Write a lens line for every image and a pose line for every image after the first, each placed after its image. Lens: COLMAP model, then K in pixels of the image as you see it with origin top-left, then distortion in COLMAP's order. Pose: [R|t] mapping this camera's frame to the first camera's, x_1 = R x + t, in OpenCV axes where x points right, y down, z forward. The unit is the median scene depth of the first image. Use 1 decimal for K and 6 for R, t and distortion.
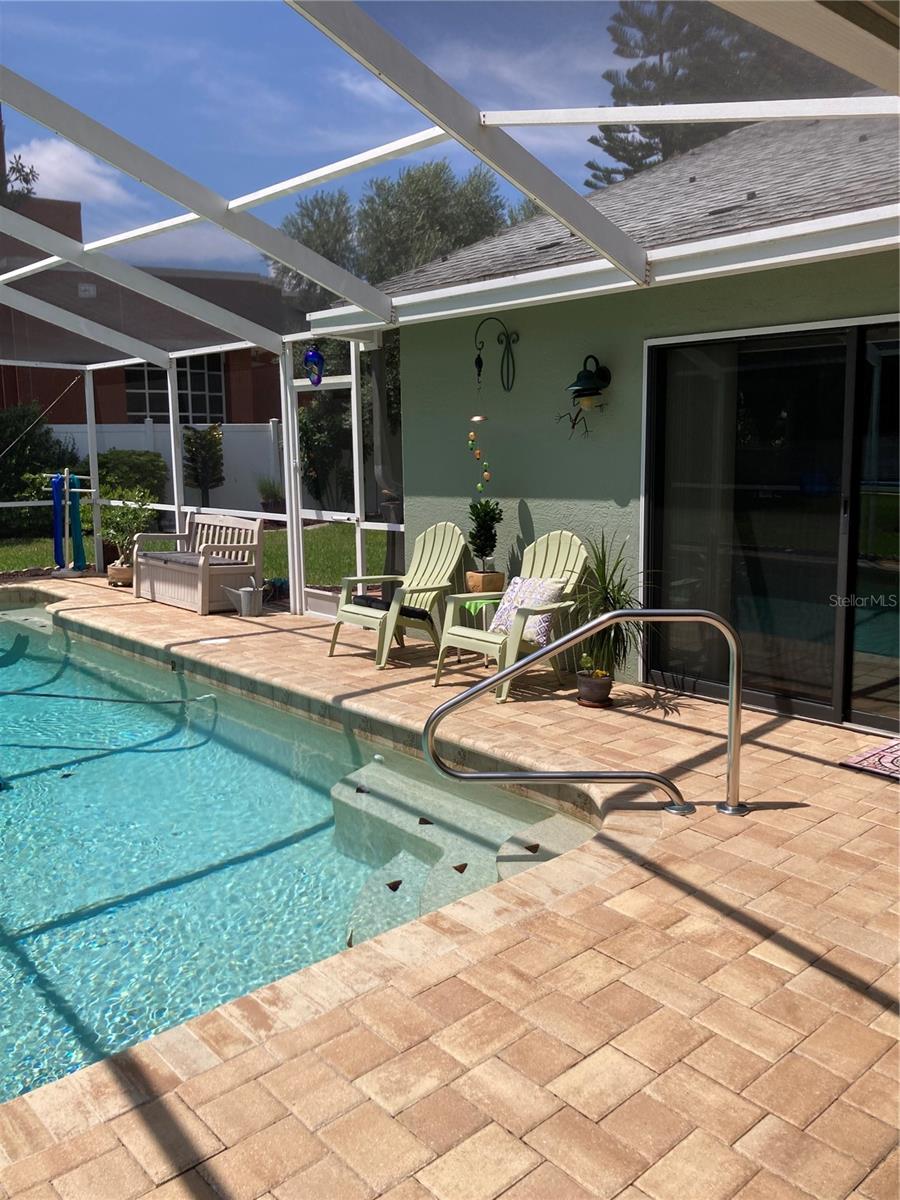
lens RADIAL K [[994.8, 0, 450.0], [0, 994.8, 600.0], [0, 0, 1]] dist [0.075816, -0.070575]
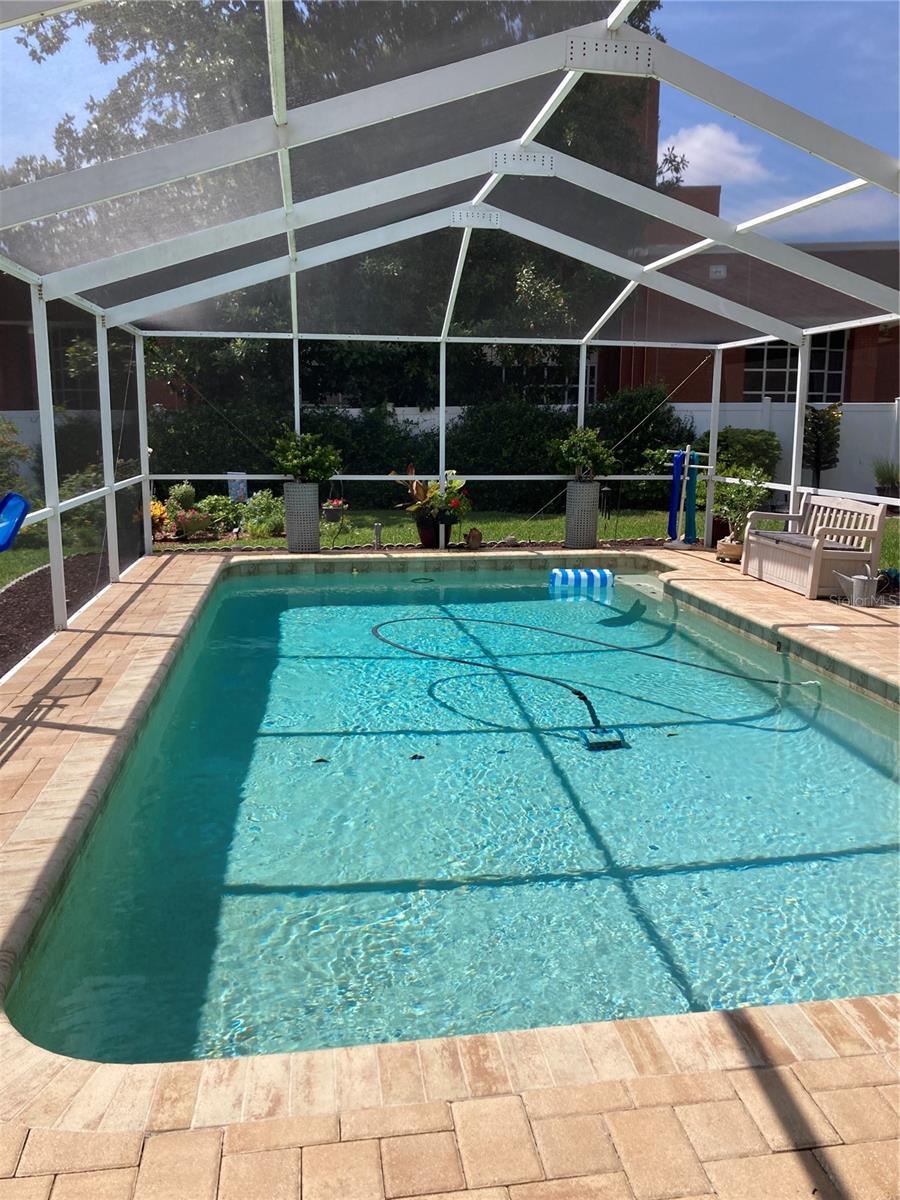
lens RADIAL K [[994.8, 0, 450.0], [0, 994.8, 600.0], [0, 0, 1]] dist [0.075816, -0.070575]
pose [[0.841245, 0.115085, -0.528264, -0.027128], [-0.105147, 0.993252, 0.048942, 0.004827], [0.530331, 0.014373, 0.847669, -0.010734]]
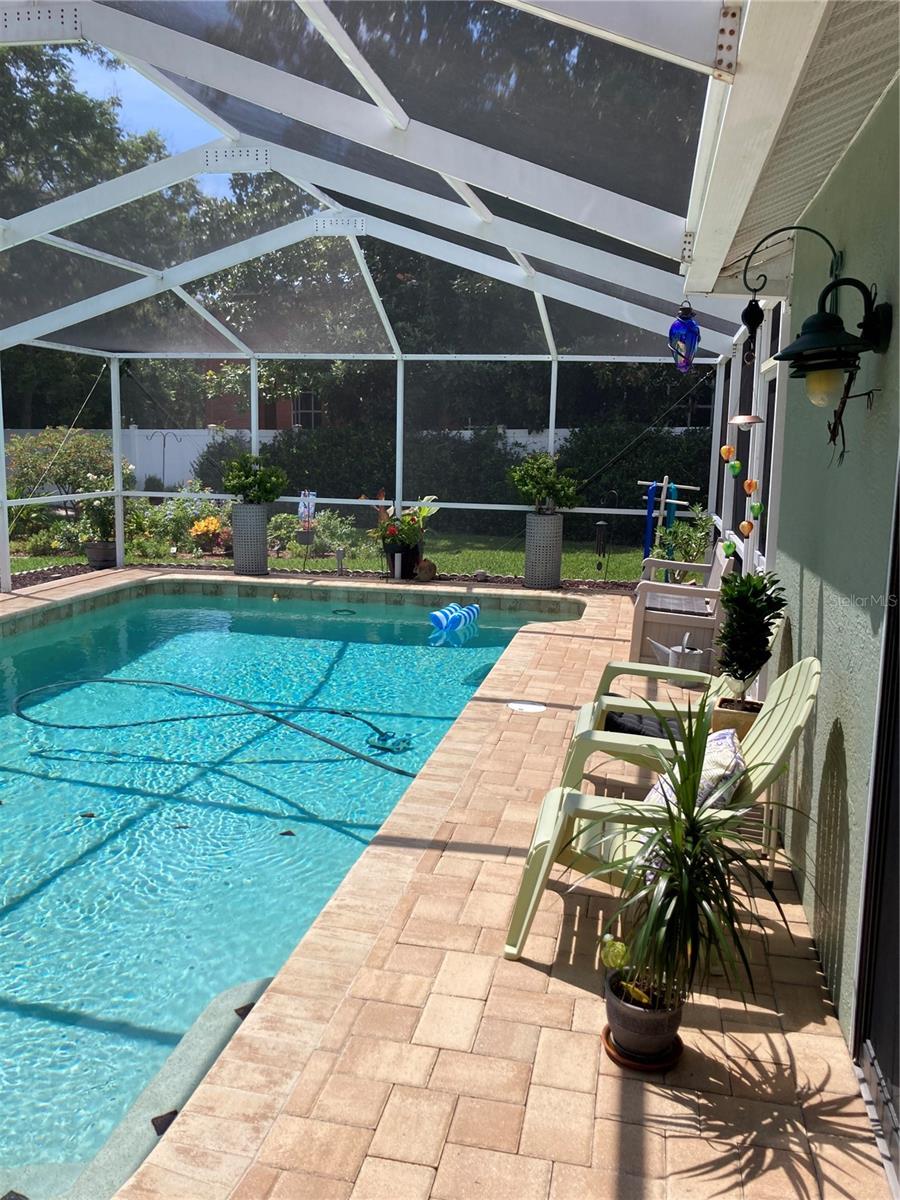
lens RADIAL K [[986.7, 0, 450.0], [0, 986.7, 600.0], [0, 0, 1]] dist [0.040885, -0.004127]
pose [[0.605824, 0.155245, -0.780305, 0.238886], [-0.156407, 0.984878, 0.074513, -0.067473], [0.780073, 0.076904, 0.620944, 0.366051]]
